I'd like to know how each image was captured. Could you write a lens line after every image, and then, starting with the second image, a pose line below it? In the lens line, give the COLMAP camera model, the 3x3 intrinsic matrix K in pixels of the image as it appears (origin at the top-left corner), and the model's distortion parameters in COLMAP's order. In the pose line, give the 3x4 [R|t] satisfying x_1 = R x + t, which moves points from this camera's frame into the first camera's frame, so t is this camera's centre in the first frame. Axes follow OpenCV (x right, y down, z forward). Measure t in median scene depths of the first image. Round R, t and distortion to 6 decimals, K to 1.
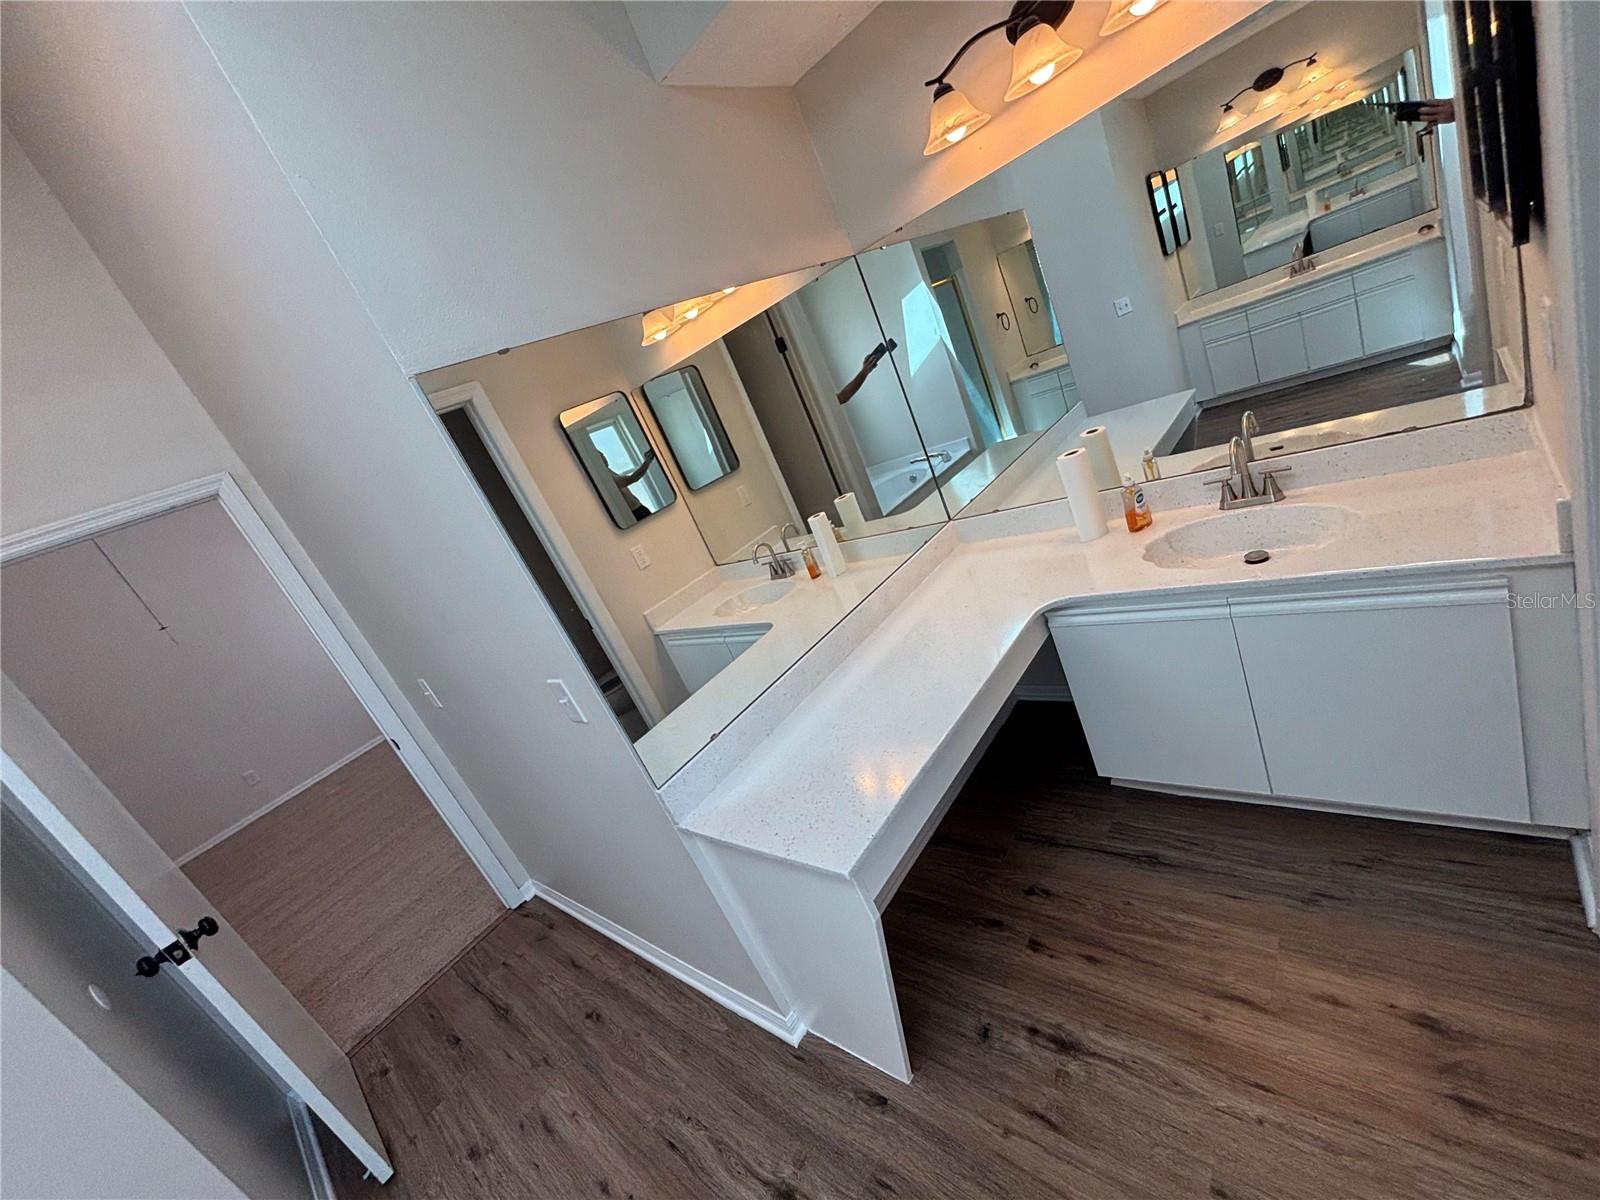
lens RADIAL K [[647.9, 0, 799.1], [0, 647.9, 598.8], [0, 0, 1]] dist [0.011248, -0.000951]
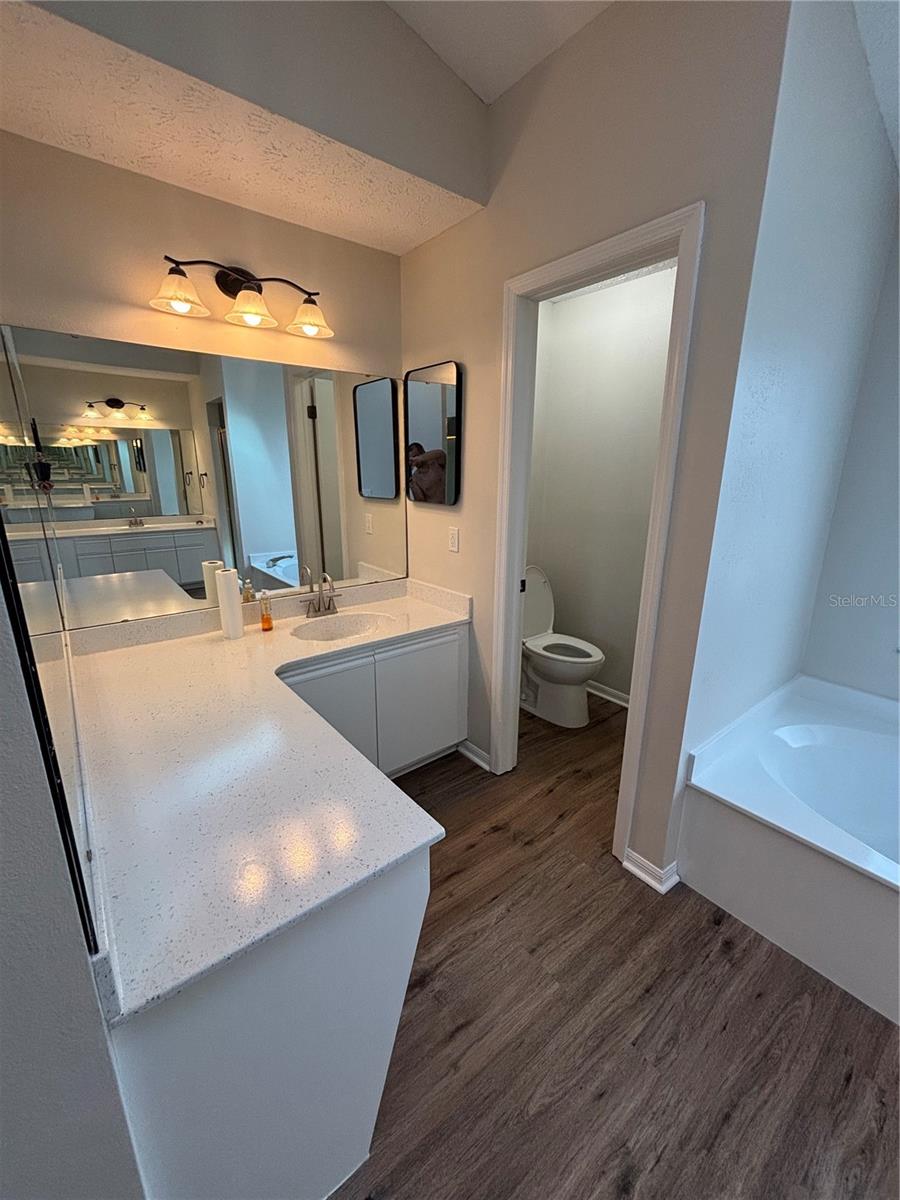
lens RADIAL K [[485.9, 0, 448.2], [0, 485.9, 597.3], [0, 0, 1]] dist [0.011248, -0.000951]
pose [[0.181305, 0.151817, 0.971638, -0.650441], [0.230422, 0.953951, -0.192049, 0.173759], [-0.956051, 0.258706, 0.137974, 0.652625]]
